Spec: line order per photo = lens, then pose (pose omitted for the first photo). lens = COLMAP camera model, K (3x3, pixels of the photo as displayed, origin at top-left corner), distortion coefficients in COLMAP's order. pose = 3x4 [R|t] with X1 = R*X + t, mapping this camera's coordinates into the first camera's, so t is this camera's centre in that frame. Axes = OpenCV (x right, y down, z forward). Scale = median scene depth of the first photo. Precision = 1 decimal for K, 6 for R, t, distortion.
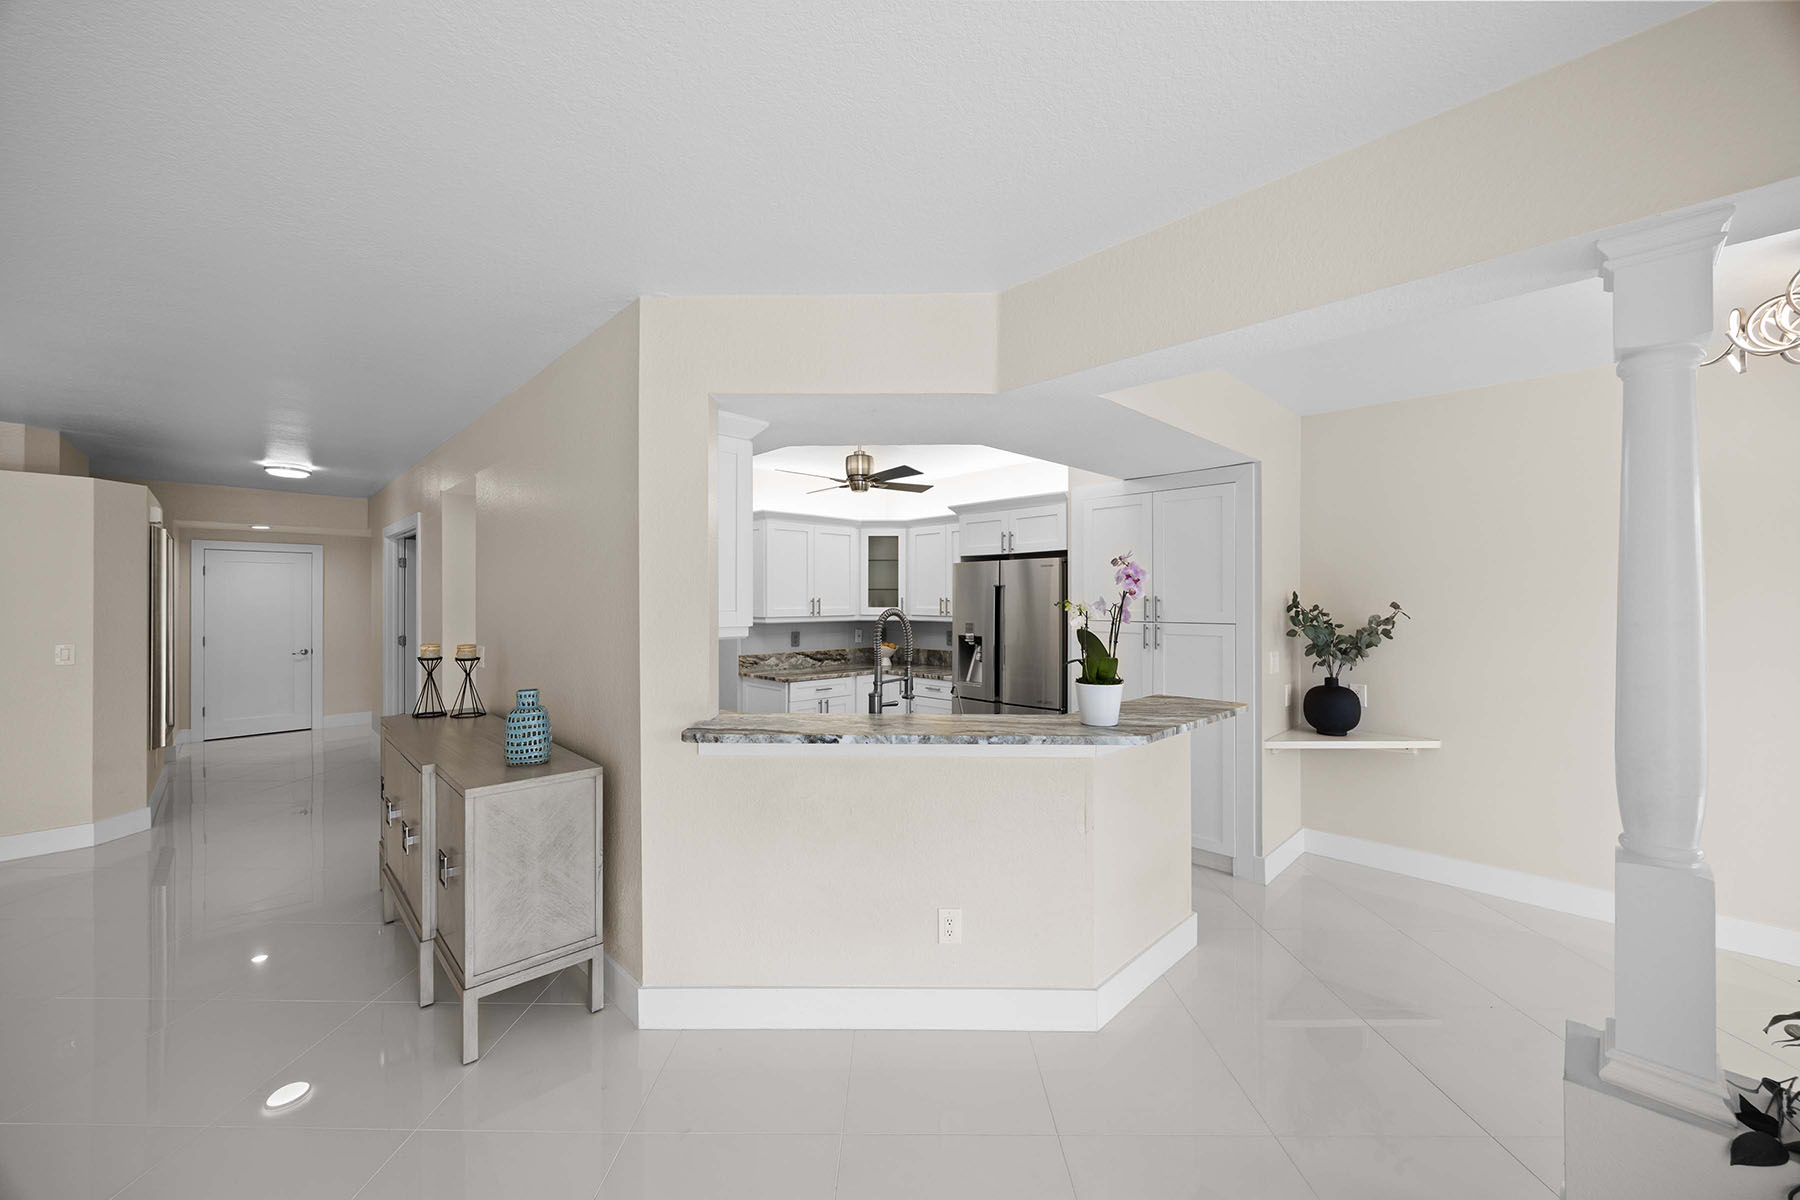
lens RADIAL K [[682.5, 0, 898.7], [0, 682.5, 597.0], [0, 0, 1]] dist [-0.002995, -0.001081]
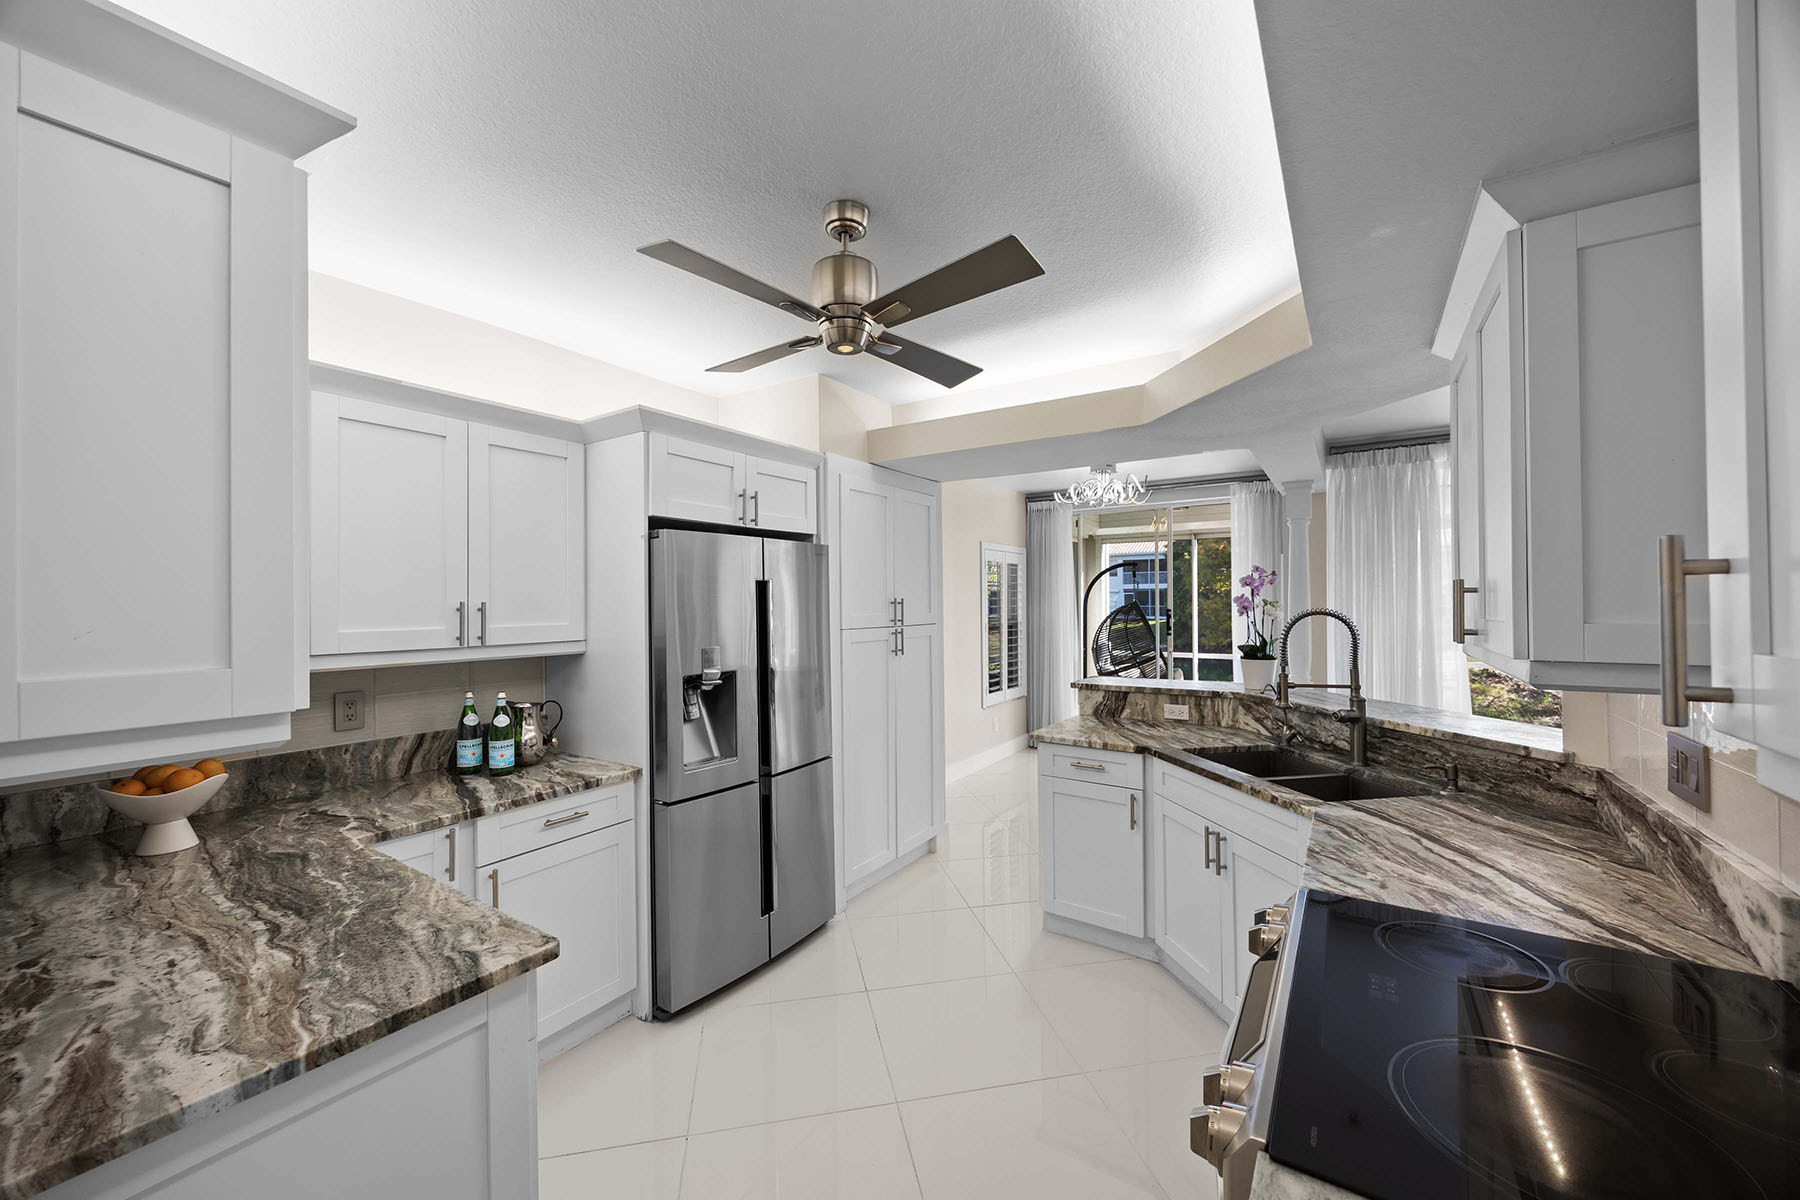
lens RADIAL K [[682.5, 0, 912.9], [0, 682.5, 603.9], [0, 0, 1]] dist [-0.002995, -0.001081]
pose [[-0.220131, -0.001367, 0.975469, -0.565051], [0.005830, 0.999979, 0.002717, 0.003682], [-0.975453, 0.006286, -0.220118, 1.237571]]
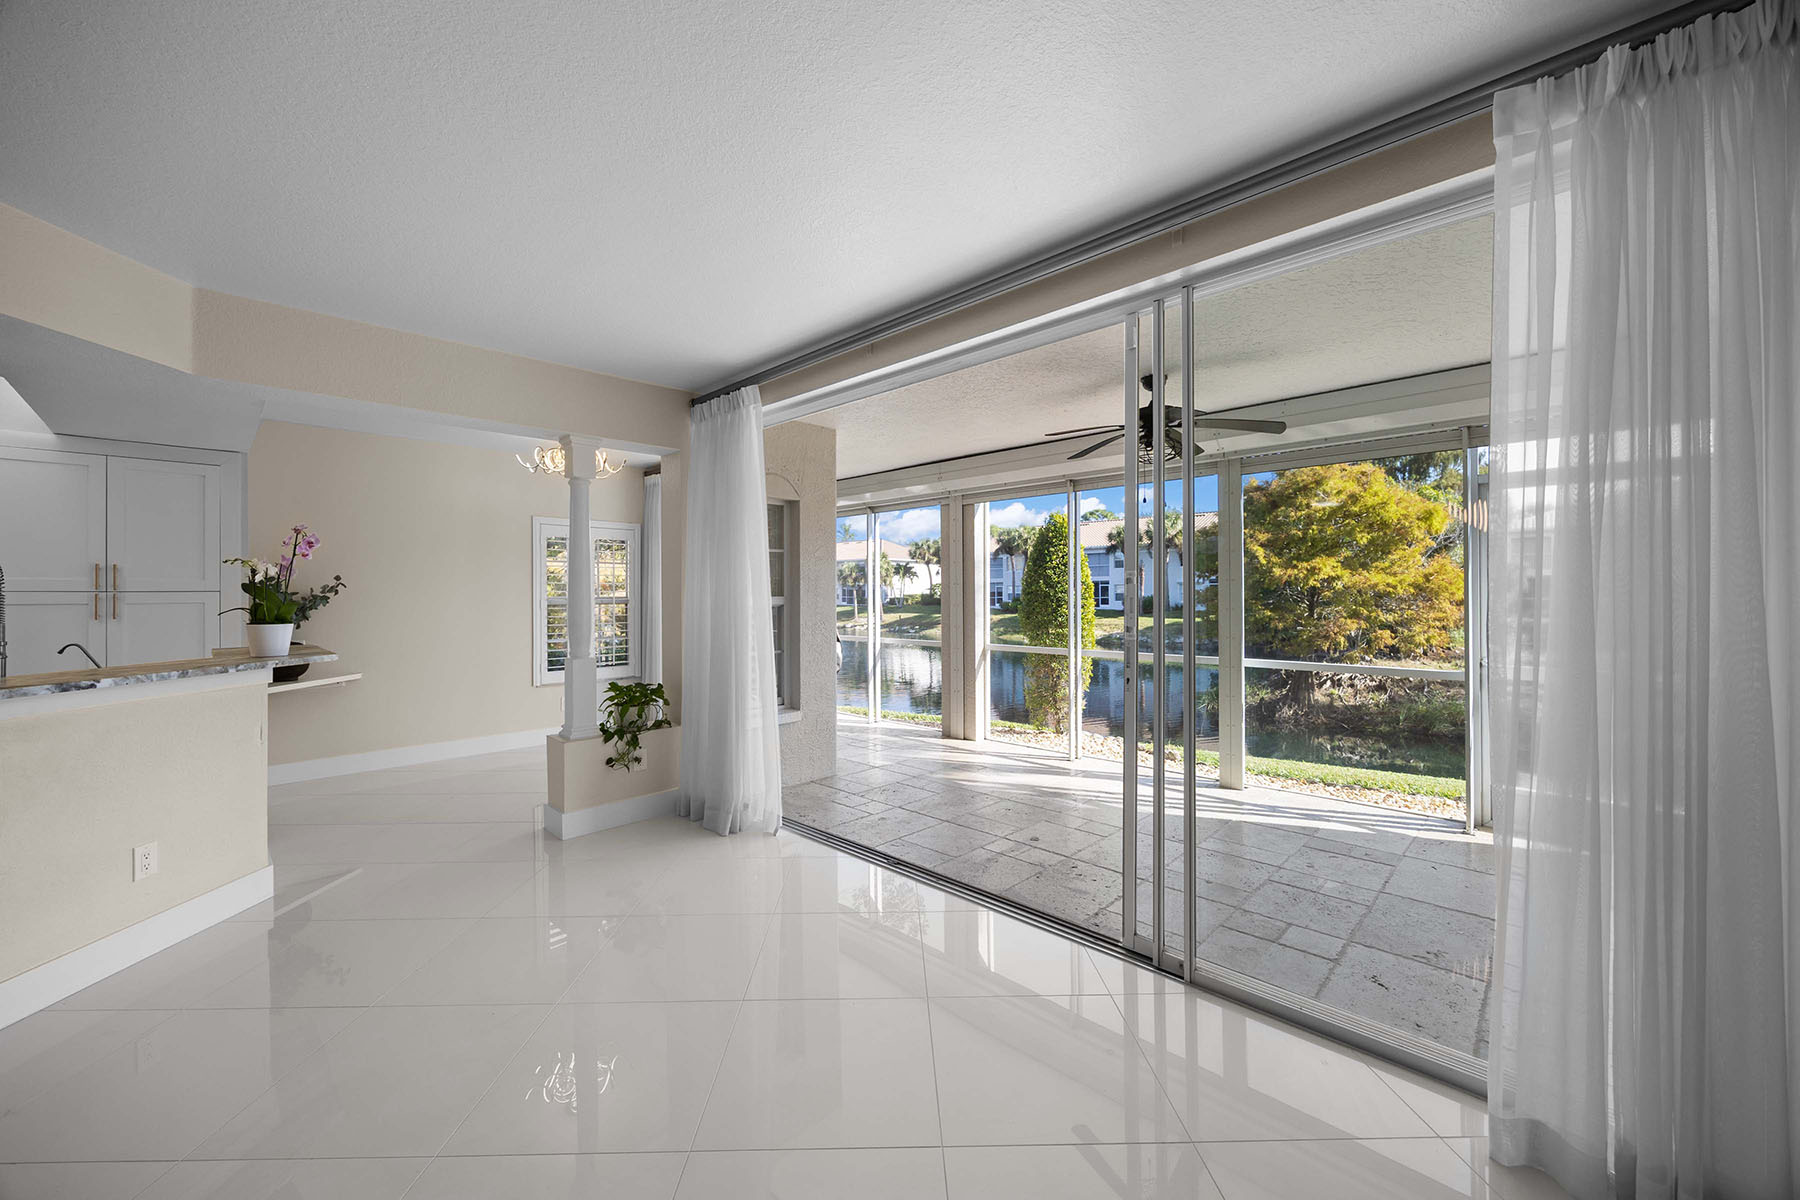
lens RADIAL K [[682.5, 0, 900.2], [0, 682.5, 591.2], [0, 0, 1]] dist [-0.002995, -0.001081]
pose [[-0.027468, 0.004926, 0.999611, -0.633837], [0.000841, 0.999988, -0.004905, 0.043865], [-0.999622, 0.000706, -0.027472, -0.089477]]
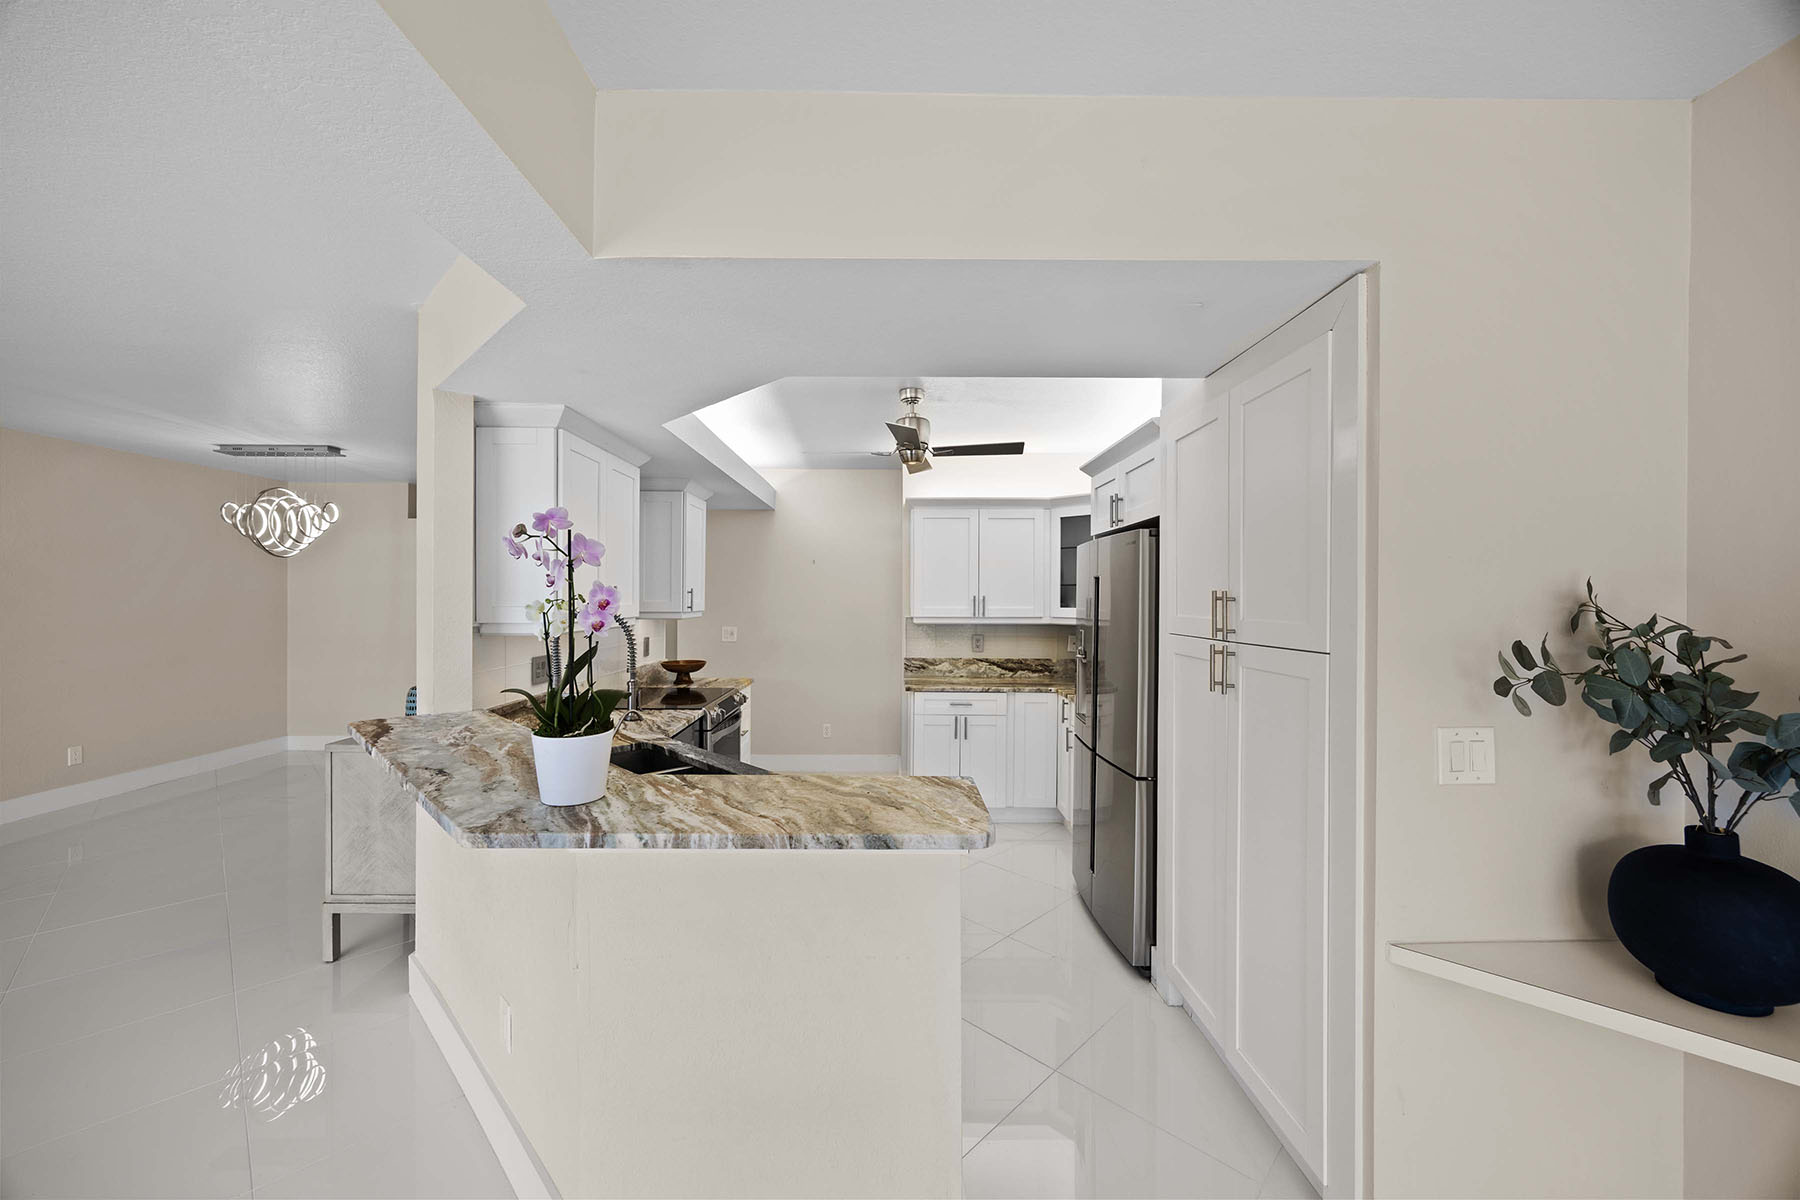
lens RADIAL K [[682.5, 0, 902.4], [0, 682.5, 596.6], [0, 0, 1]] dist [-0.002995, -0.001081]
pose [[0.723493, 0.003000, -0.690325, 0.573865], [-0.002613, 0.999995, 0.001608, 0.002566], [0.690327, 0.000641, 0.723498, 0.472001]]
